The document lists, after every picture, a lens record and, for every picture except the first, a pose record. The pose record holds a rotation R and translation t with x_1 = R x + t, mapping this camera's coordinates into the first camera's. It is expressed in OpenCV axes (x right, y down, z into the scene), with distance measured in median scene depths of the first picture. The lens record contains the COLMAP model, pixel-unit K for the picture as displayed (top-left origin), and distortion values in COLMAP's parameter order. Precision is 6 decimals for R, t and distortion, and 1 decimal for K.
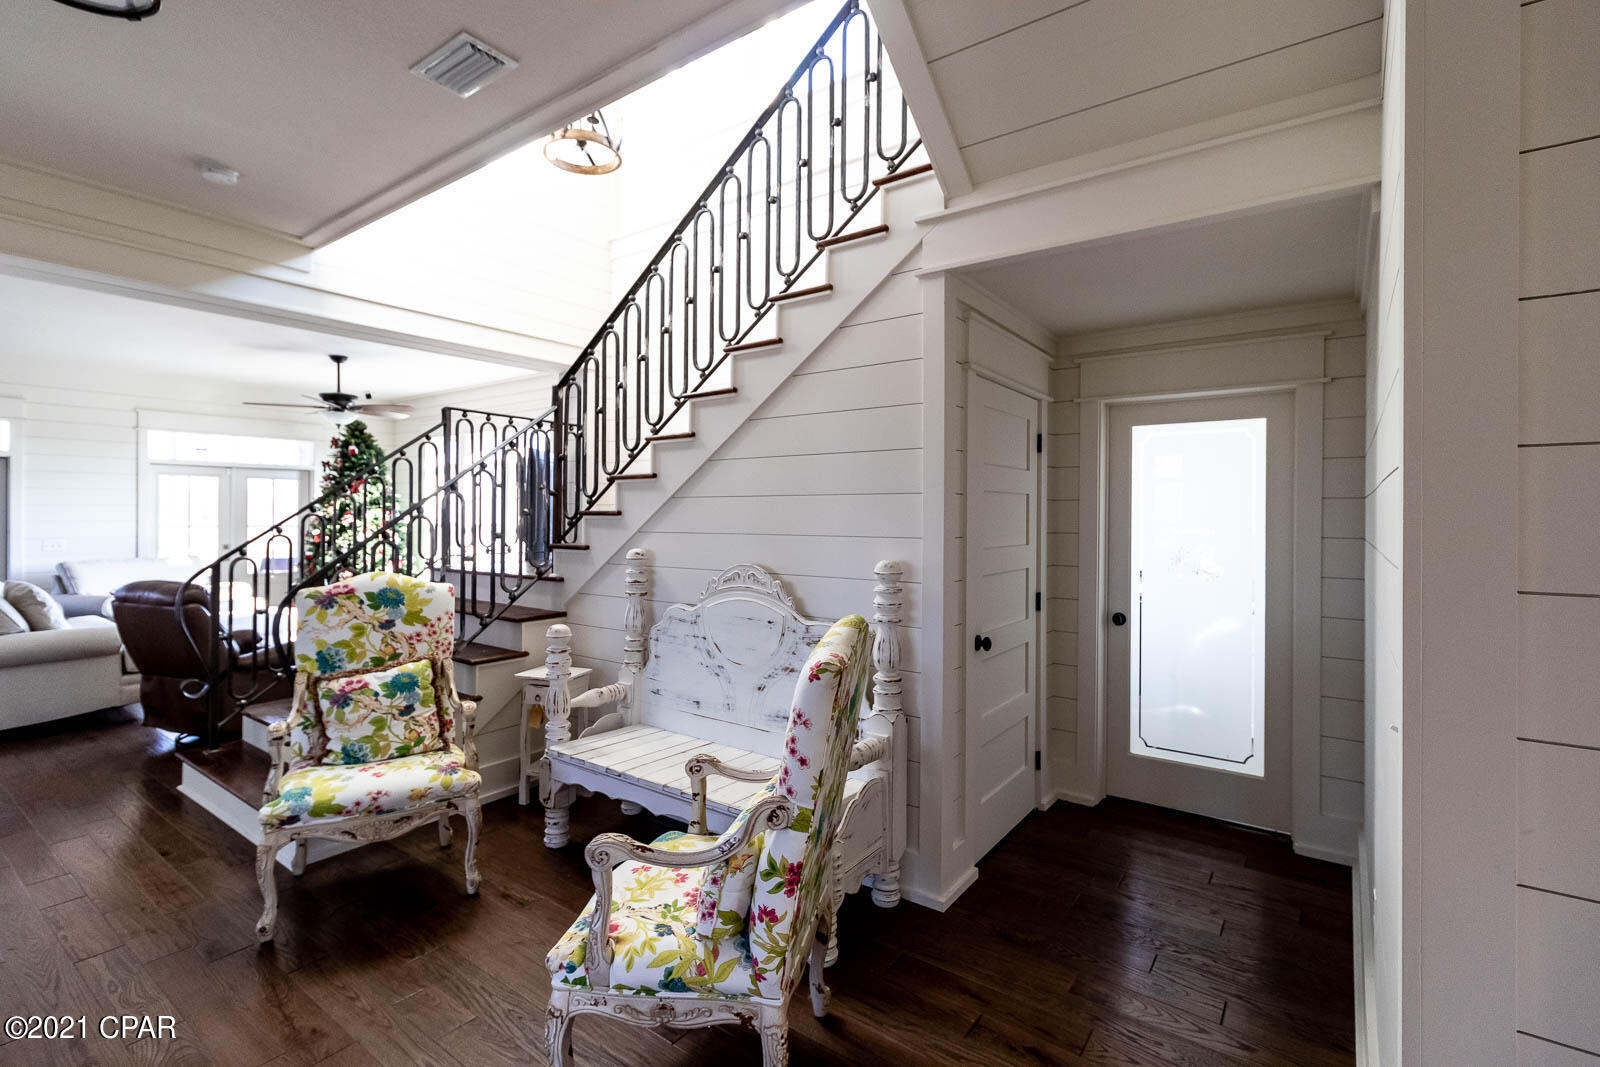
lens RADIAL K [[732.8, 0, 799.3], [0, 732.8, 524.8], [0, 0, 1]] dist [-0.001994, 0.000259]
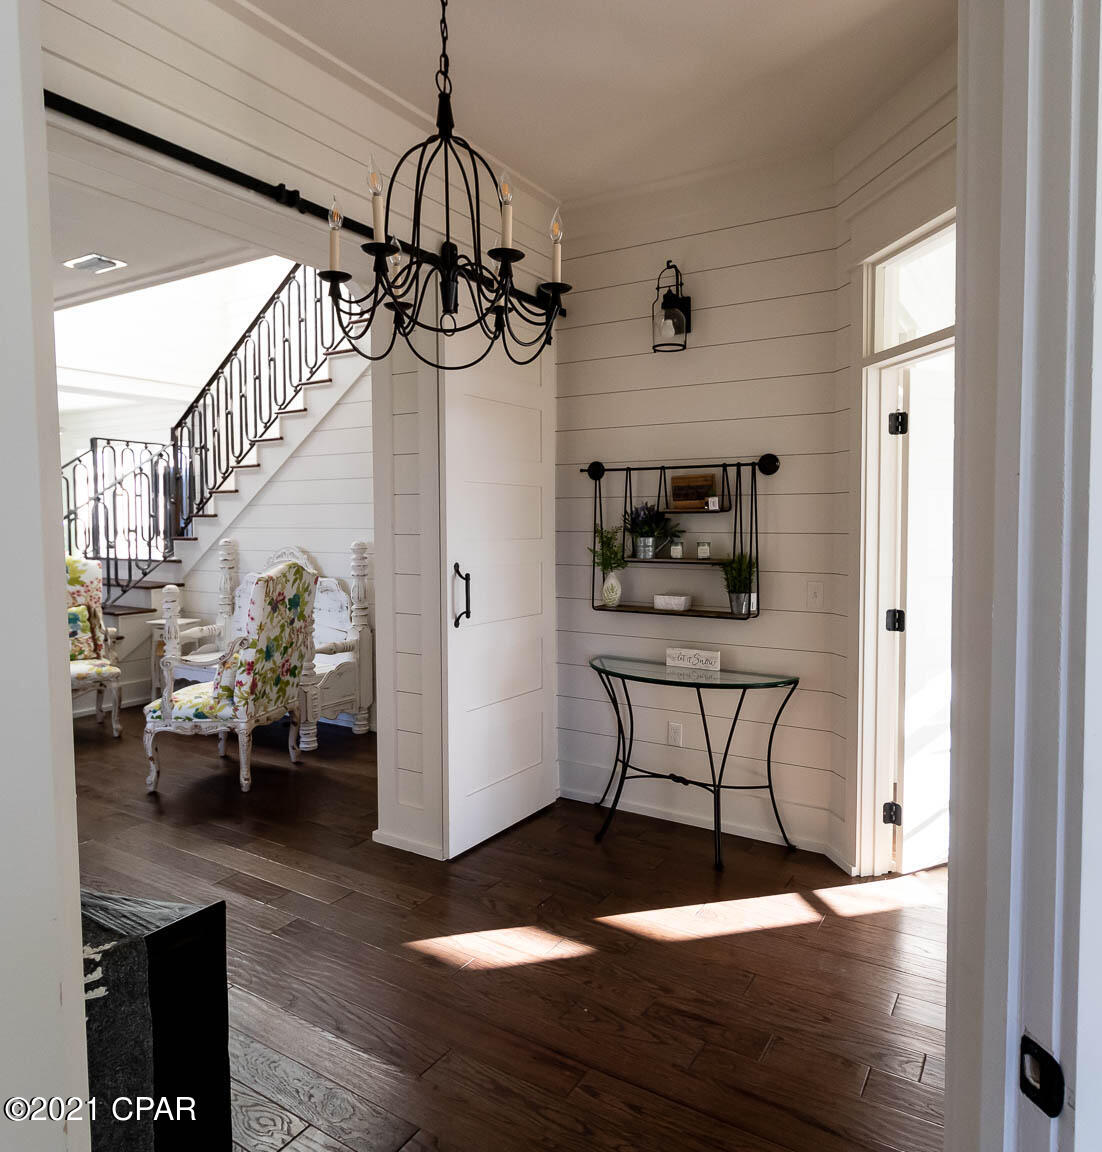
lens RADIAL K [[796.6, 0, 592.5], [0, 796.6, 559.6], [0, 0, 1]] dist [0.000767, -0.005854]
pose [[0.994750, -0.012777, 0.101535, 0.378524], [0.008680, 0.999134, 0.040685, 0.015202], [-0.101966, -0.039590, 0.994000, -0.754149]]
